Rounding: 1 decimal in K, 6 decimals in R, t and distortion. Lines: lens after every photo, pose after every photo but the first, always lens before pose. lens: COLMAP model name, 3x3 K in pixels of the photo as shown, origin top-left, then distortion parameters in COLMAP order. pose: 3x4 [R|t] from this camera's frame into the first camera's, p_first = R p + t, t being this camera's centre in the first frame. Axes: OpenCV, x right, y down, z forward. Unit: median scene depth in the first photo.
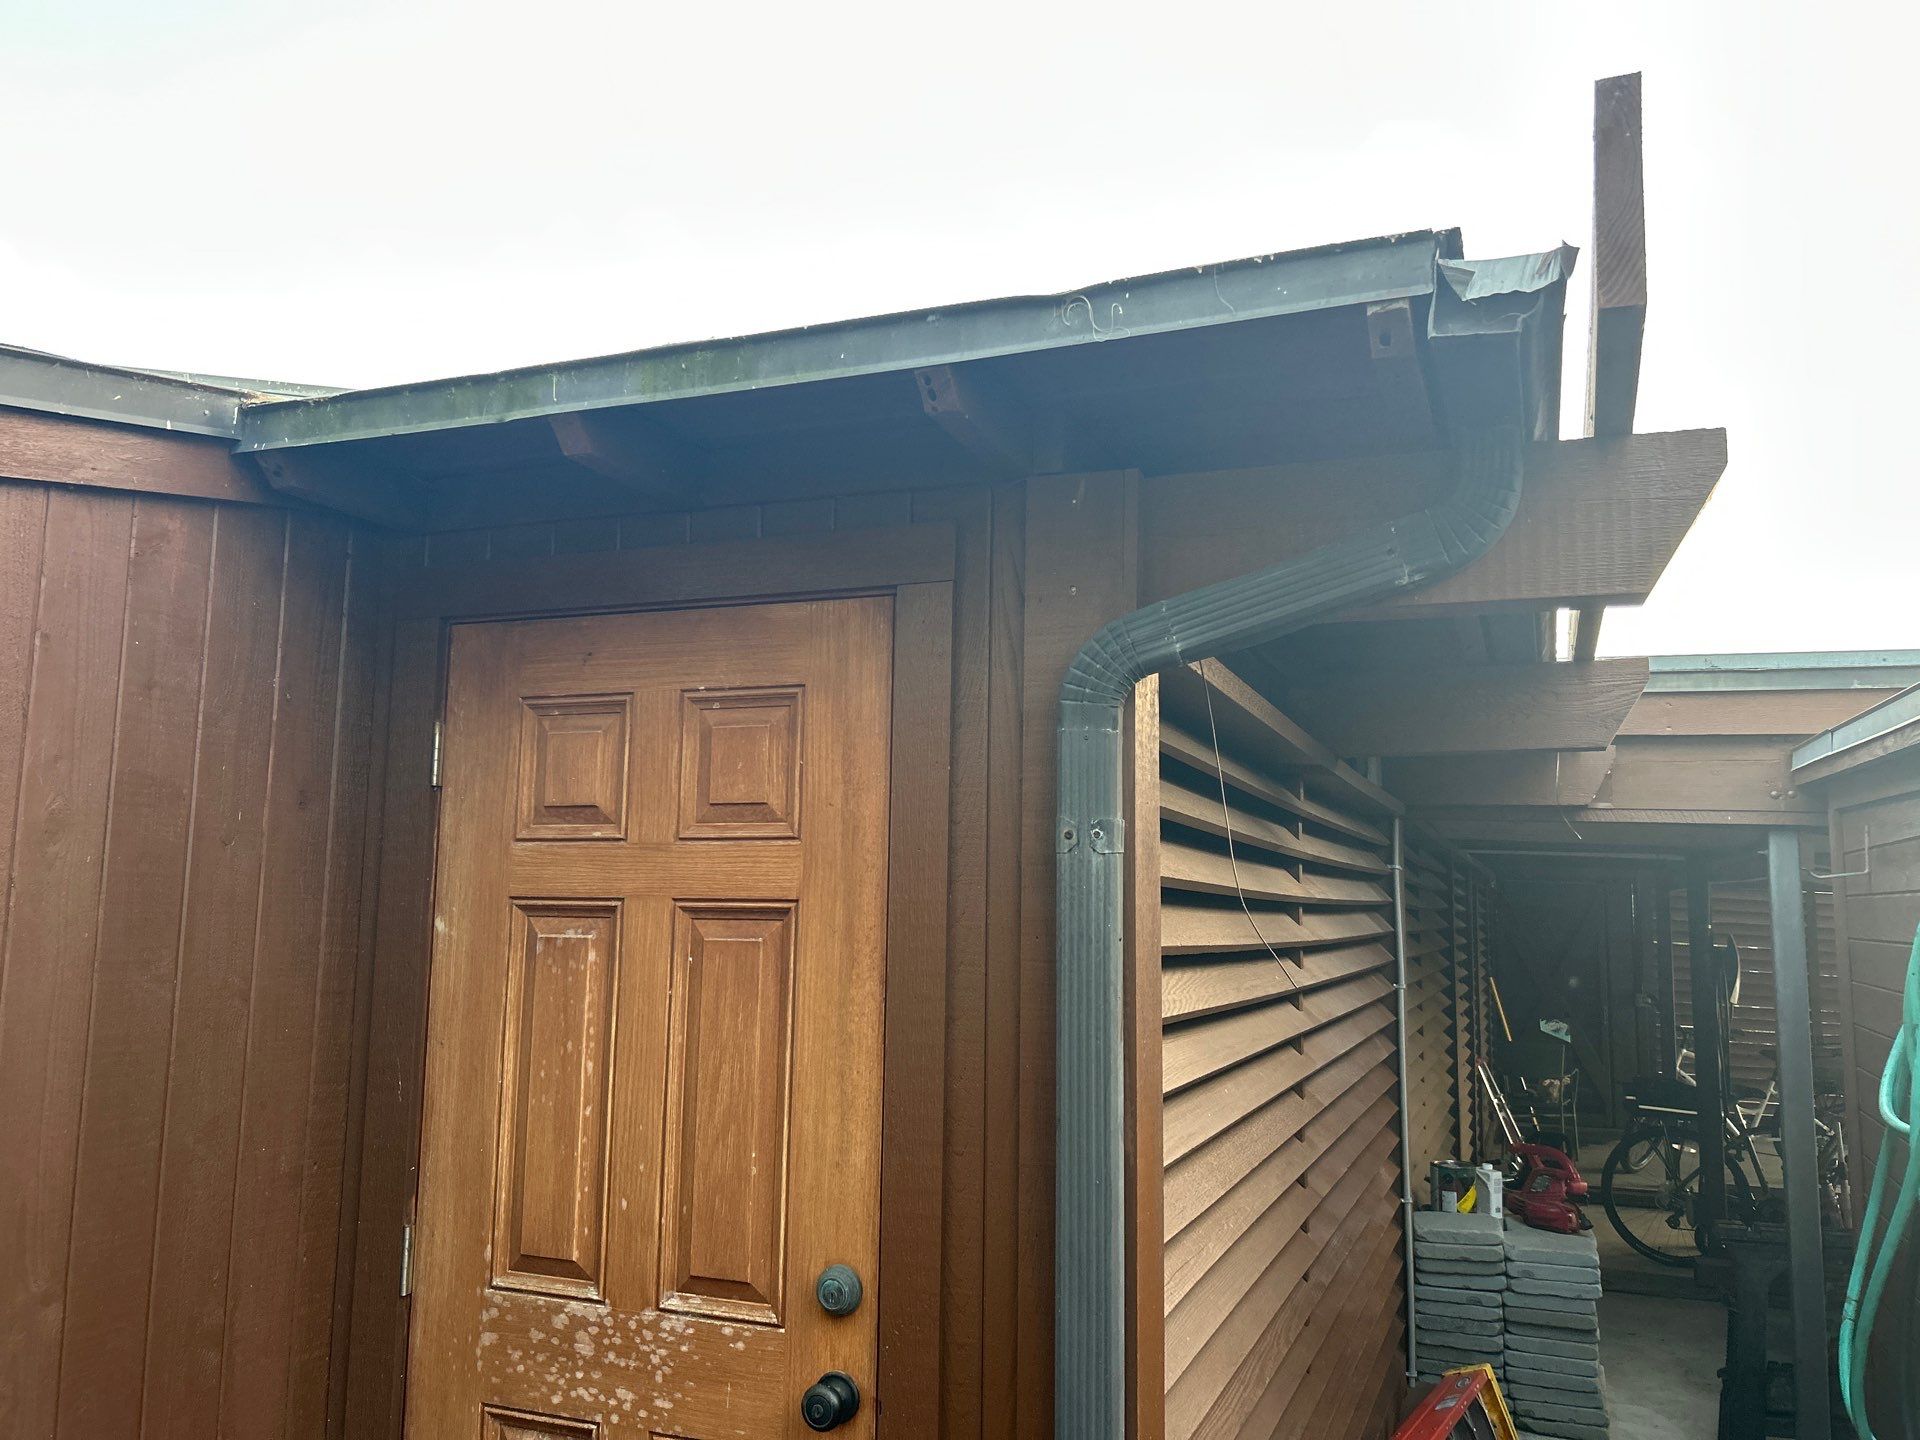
lens RADIAL K [[1453.4, 0, 1085.6], [0, 1453.4, 711.6], [0, 0, 1]] dist [0.072494, -0.102729]
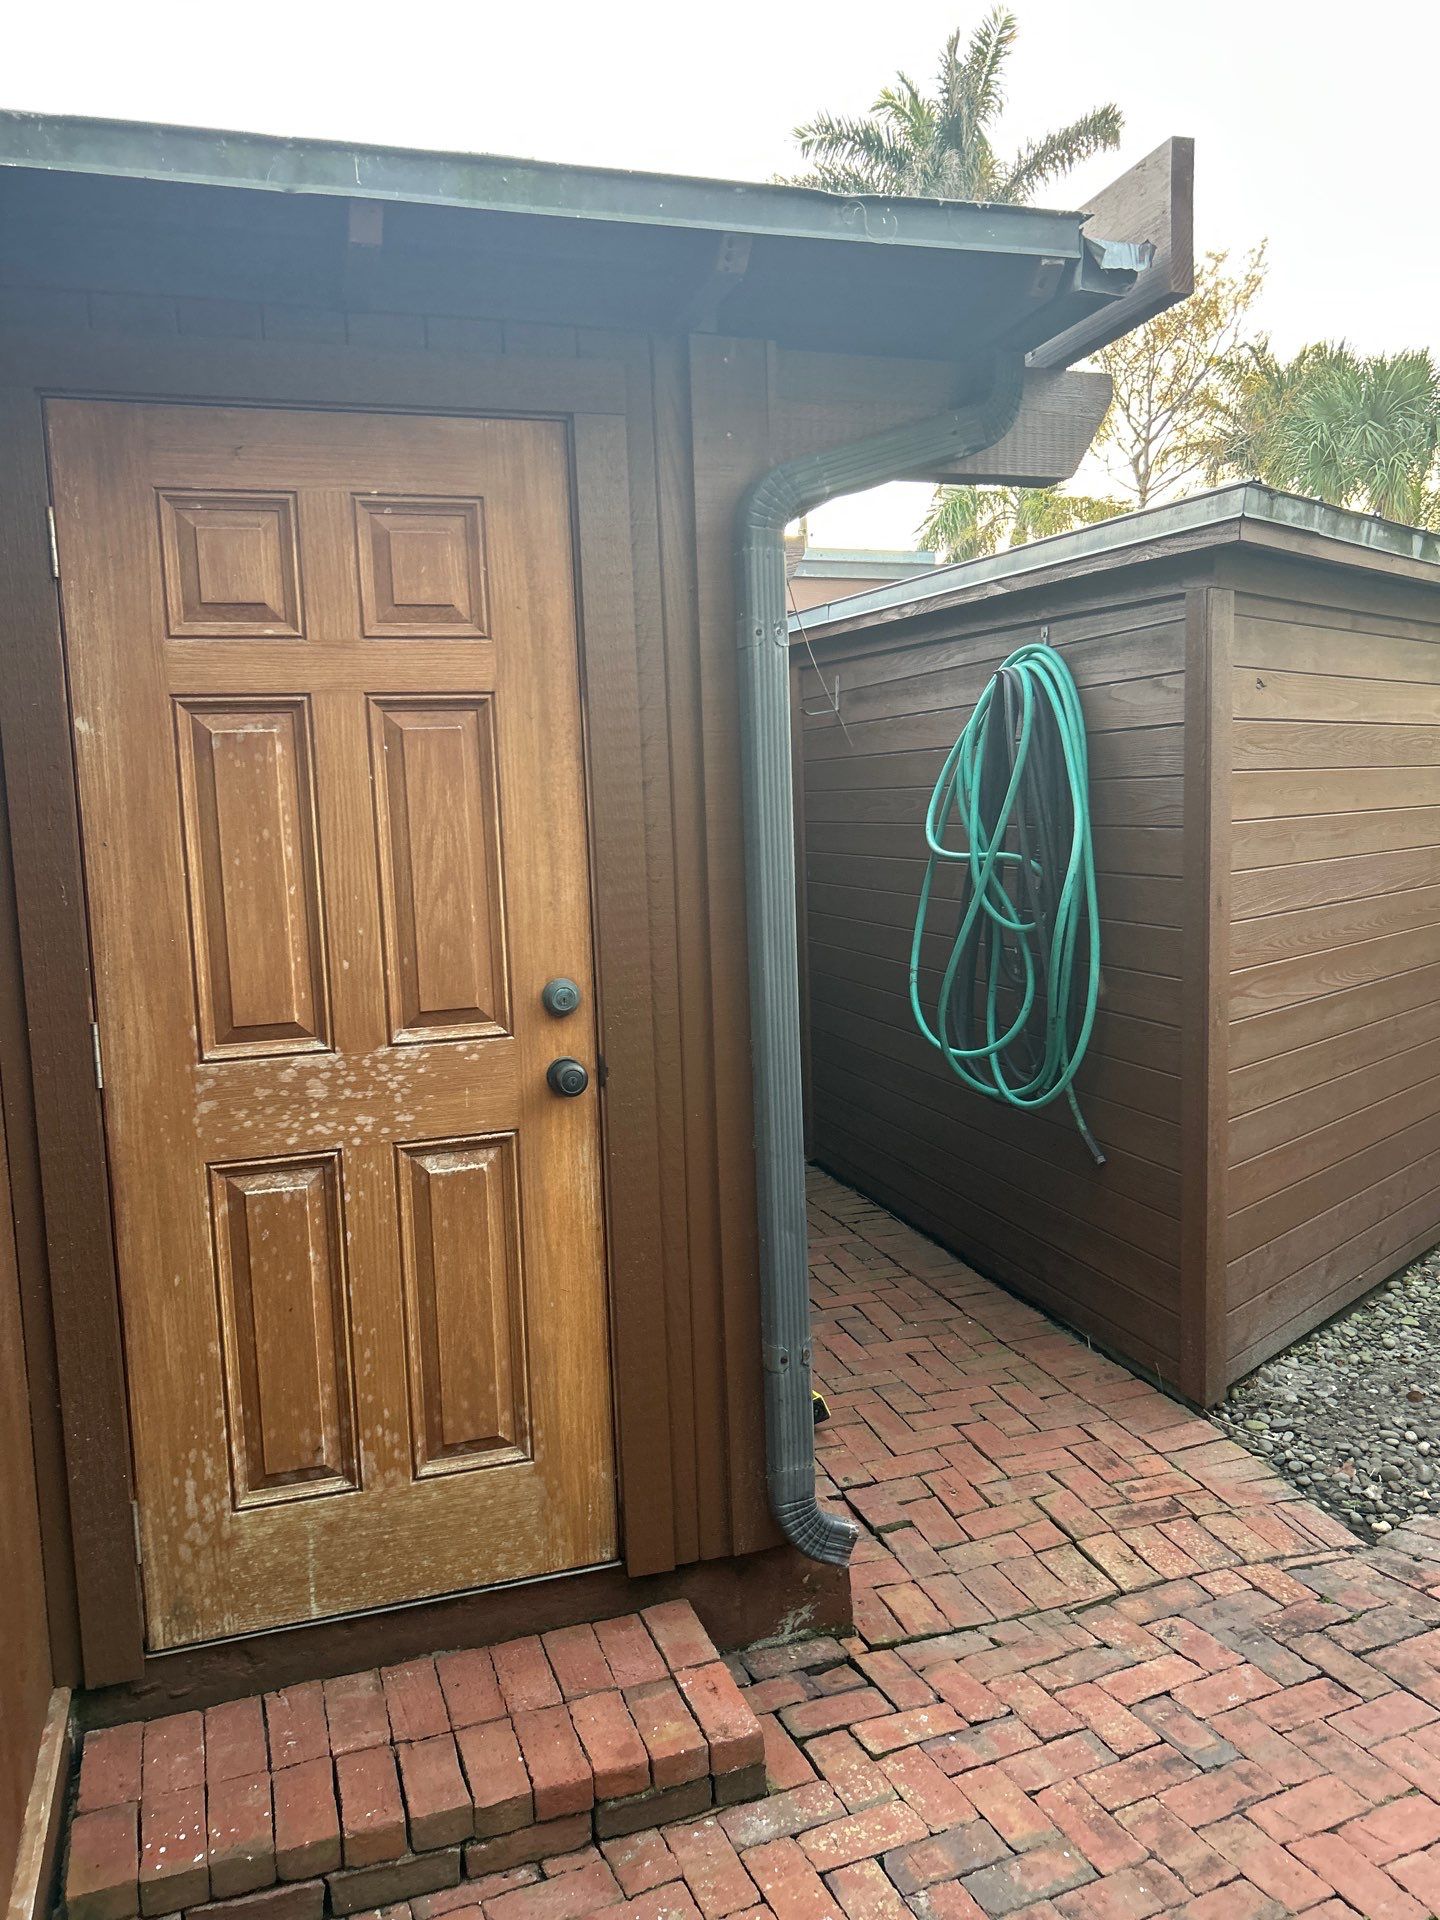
lens RADIAL K [[1471.4, 0, 720.0], [0, 1471.4, 960.0], [0, 0, 1]] dist [0.041463, -0.046014]
pose [[0.761620, -0.116028, 0.637553, -0.813753], [-0.032324, 0.975813, 0.216203, 0.076491], [-0.647218, -0.185273, 0.739448, -0.024169]]
